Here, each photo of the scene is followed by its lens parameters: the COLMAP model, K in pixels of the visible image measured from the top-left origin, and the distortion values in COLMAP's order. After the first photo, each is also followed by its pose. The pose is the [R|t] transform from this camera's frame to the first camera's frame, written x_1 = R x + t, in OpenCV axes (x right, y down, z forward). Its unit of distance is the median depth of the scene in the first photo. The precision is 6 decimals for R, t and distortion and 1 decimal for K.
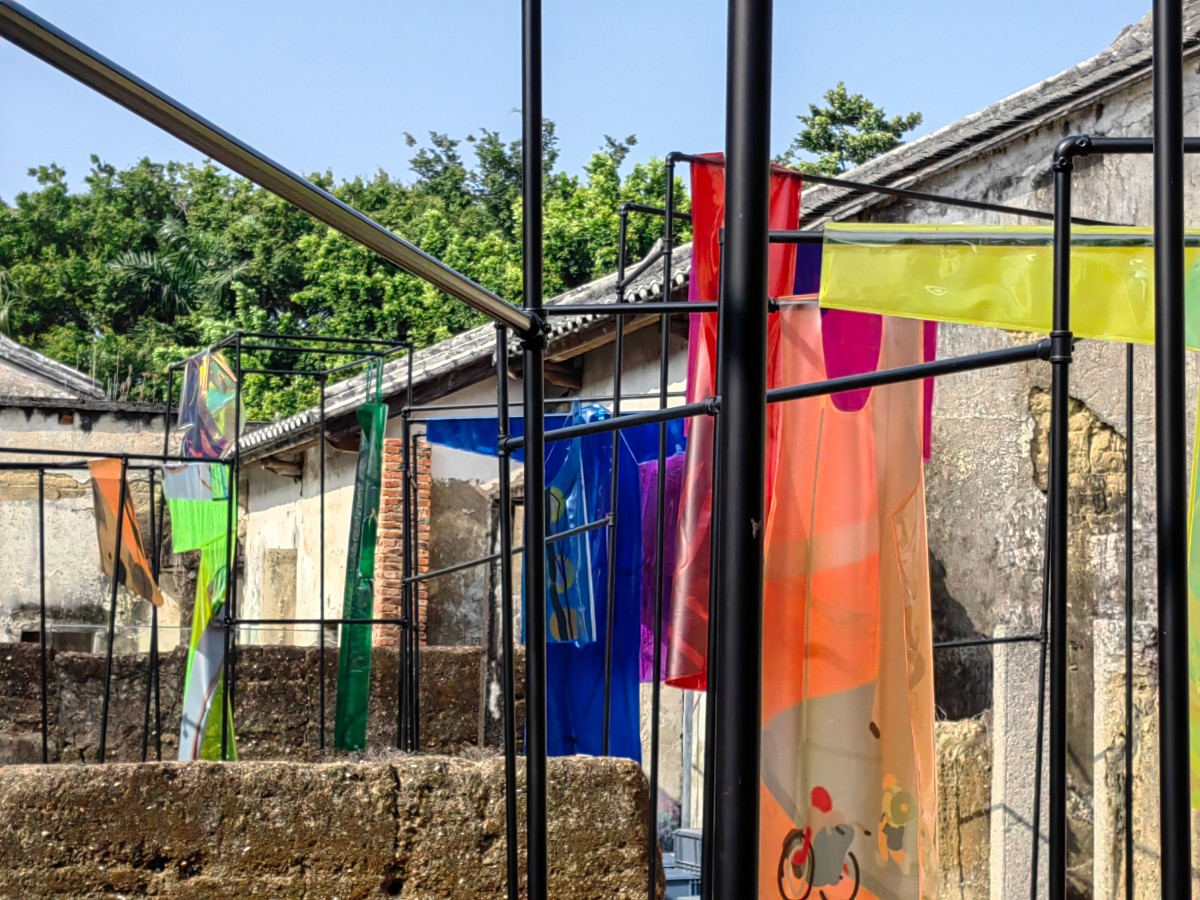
lens RADIAL K [[2687.9, 0, 600.0], [0, 2687.9, 450.0], [0, 0, 1]] dist [-0.080224, 0.543341]
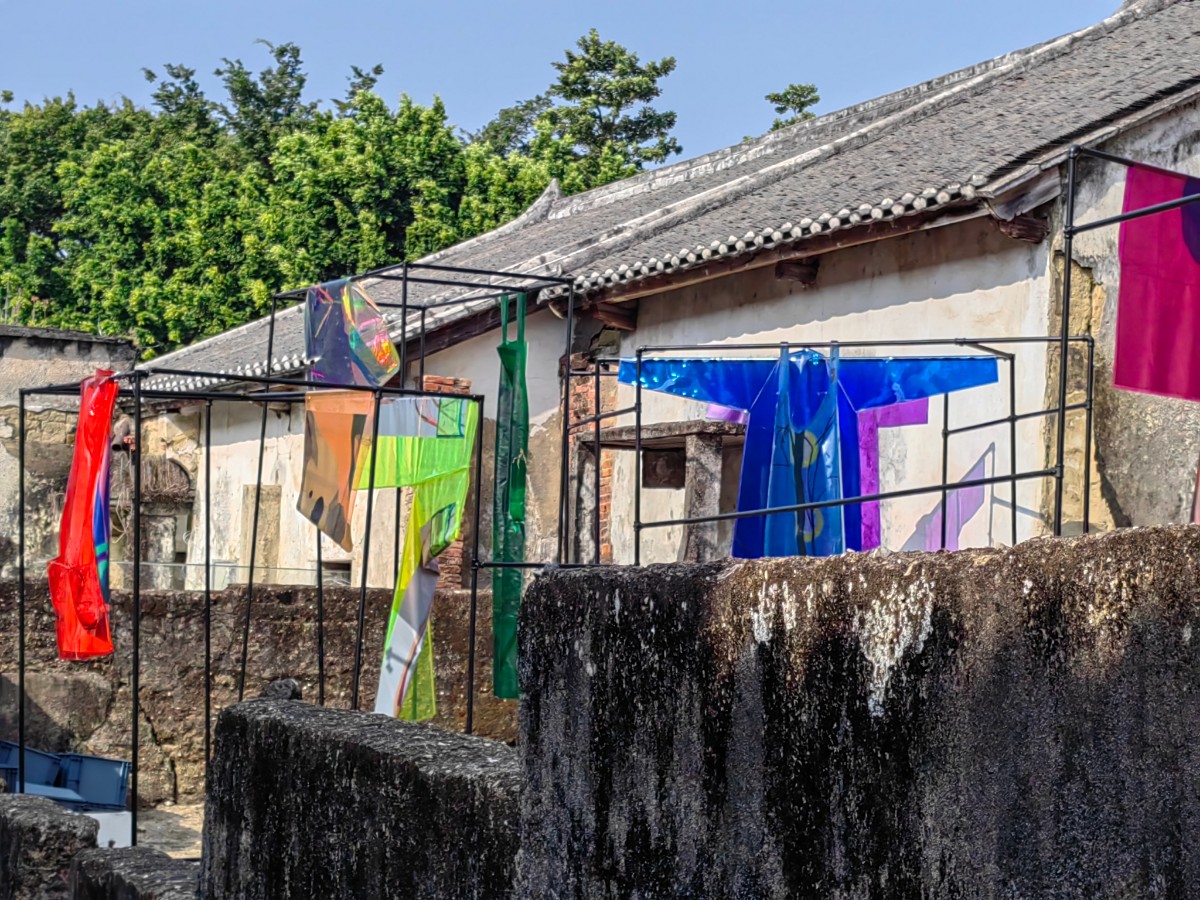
lens RADIAL K [[2687.9, 0, 600.0], [0, 2687.9, 450.0], [0, 0, 1]] dist [-0.080224, 0.543341]
pose [[0.994134, 0.024982, 0.105230, -0.110425], [-0.027211, 0.999434, 0.019798, 0.001611], [-0.104675, -0.022545, 0.994251, 0.022342]]
